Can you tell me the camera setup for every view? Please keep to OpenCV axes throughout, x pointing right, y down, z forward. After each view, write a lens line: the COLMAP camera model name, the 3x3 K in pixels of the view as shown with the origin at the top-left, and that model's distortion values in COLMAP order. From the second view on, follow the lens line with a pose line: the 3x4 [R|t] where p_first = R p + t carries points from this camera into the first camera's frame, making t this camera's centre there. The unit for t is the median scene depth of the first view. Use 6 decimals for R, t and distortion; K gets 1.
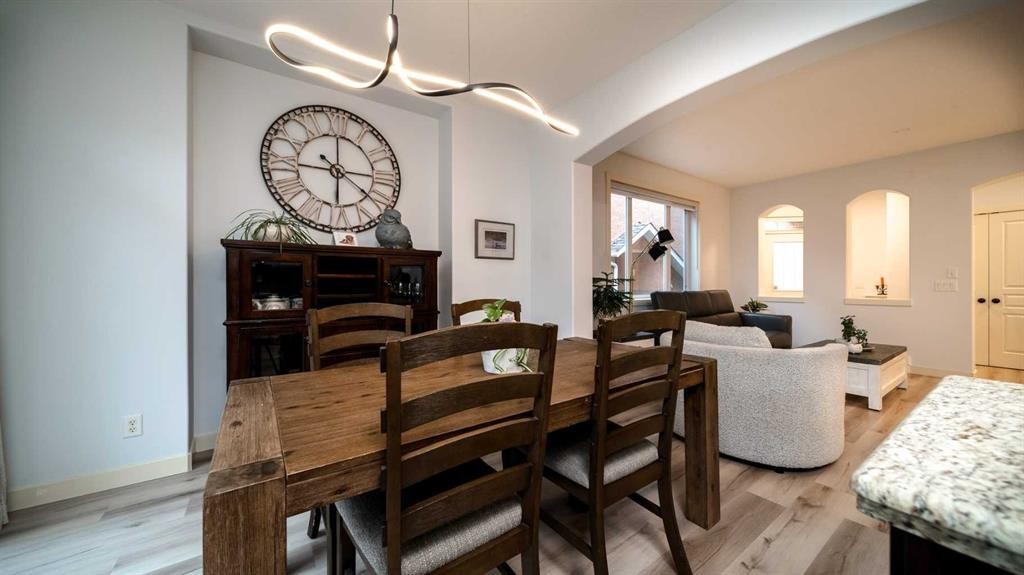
lens RADIAL K [[362.6, 0, 508.8], [0, 362.6, 280.7], [0, 0, 1]] dist [0.000977, -0.000001]
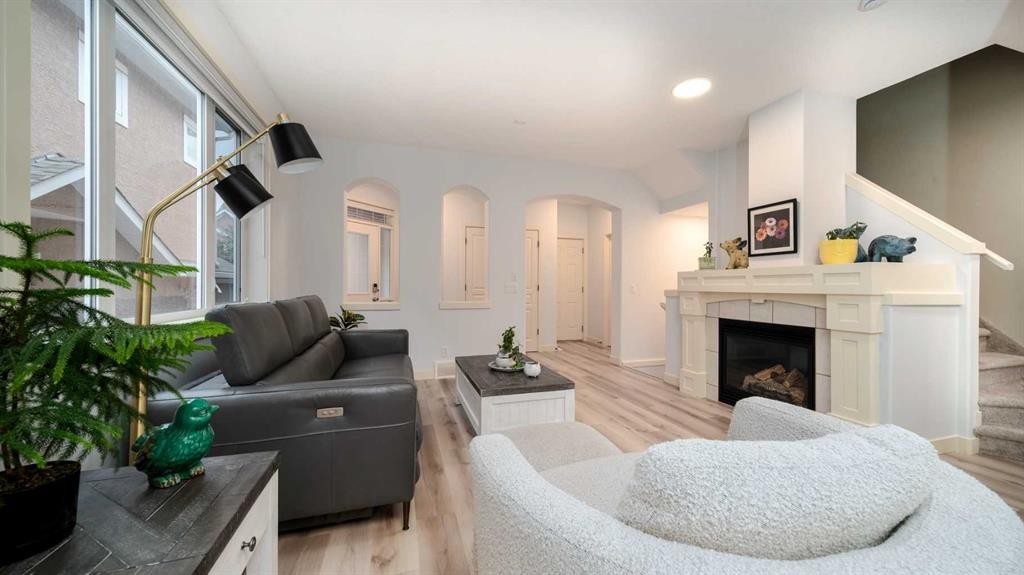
lens RADIAL K [[376.3, 0, 527.2], [0, 376.3, 289.8], [0, 0, 1]] dist [-0.000054, -0.000122]
pose [[0.282870, -0.008195, 0.959123, 0.190346], [-0.012336, 0.999850, 0.012181, 0.007836], [-0.959079, -0.015277, 0.282726, 0.855469]]
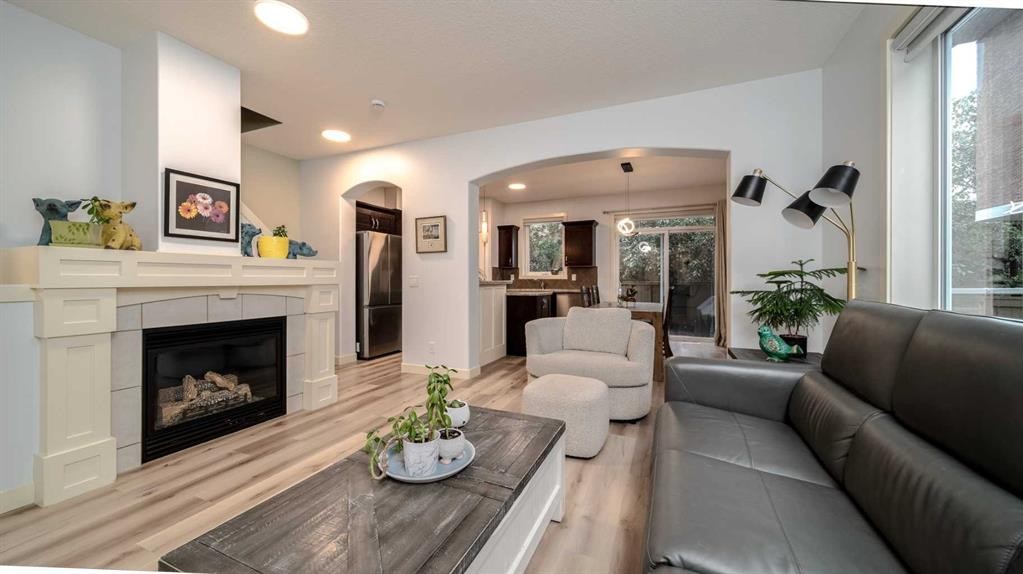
lens RADIAL K [[362.3, 0, 508.3], [0, 362.3, 280.2], [0, 0, 1]] dist [0.000977, -0.000001]
pose [[-0.857820, 0.001629, -0.513948, 1.240937], [0.003809, 0.999988, -0.003188, 0.012895], [0.513936, -0.004692, -0.857816, 1.572857]]
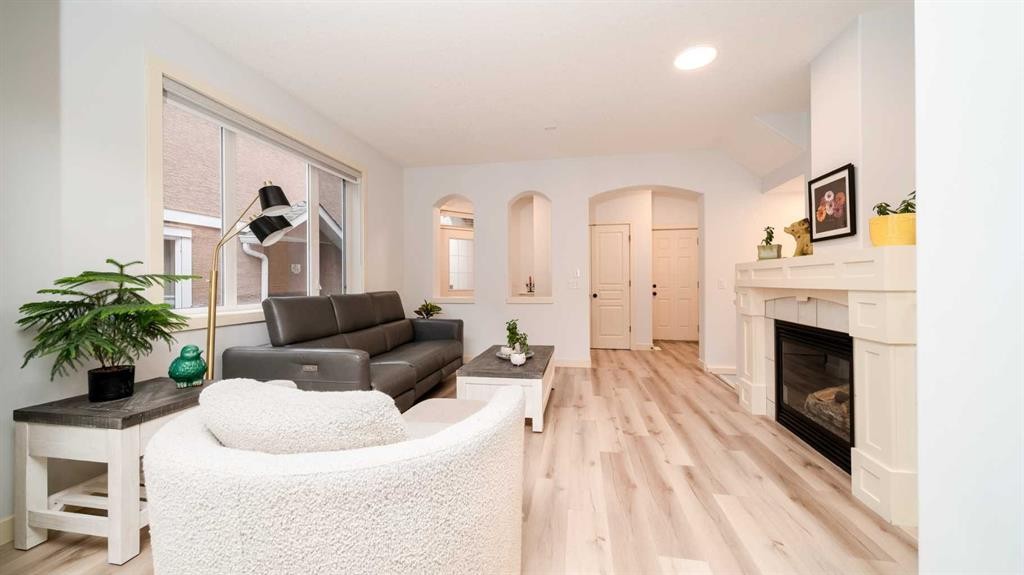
lens RADIAL K [[382.6, 0, 525.5], [0, 382.6, 282.3], [0, 0, 1]] dist [0.003356, 0.000128]
pose [[0.692587, -0.004839, 0.721318, 0.340837], [0.000559, 0.999981, 0.006172, 0.002596], [-0.721334, -0.003872, 0.692576, 0.393962]]
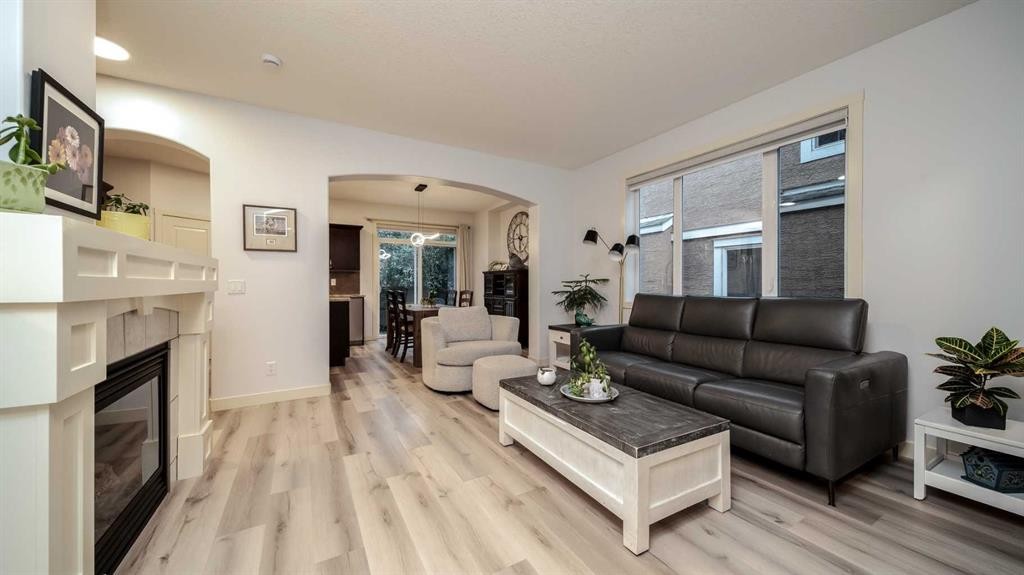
lens RADIAL K [[364.9, 0, 508.0], [0, 364.9, 285.4], [0, 0, 1]] dist [0.000064, -0.000032]
pose [[-0.113731, 0.003416, -0.993506, 1.808935], [0.005514, 0.999981, 0.002807, 0.009072], [0.993496, -0.005159, -0.113748, 1.095693]]
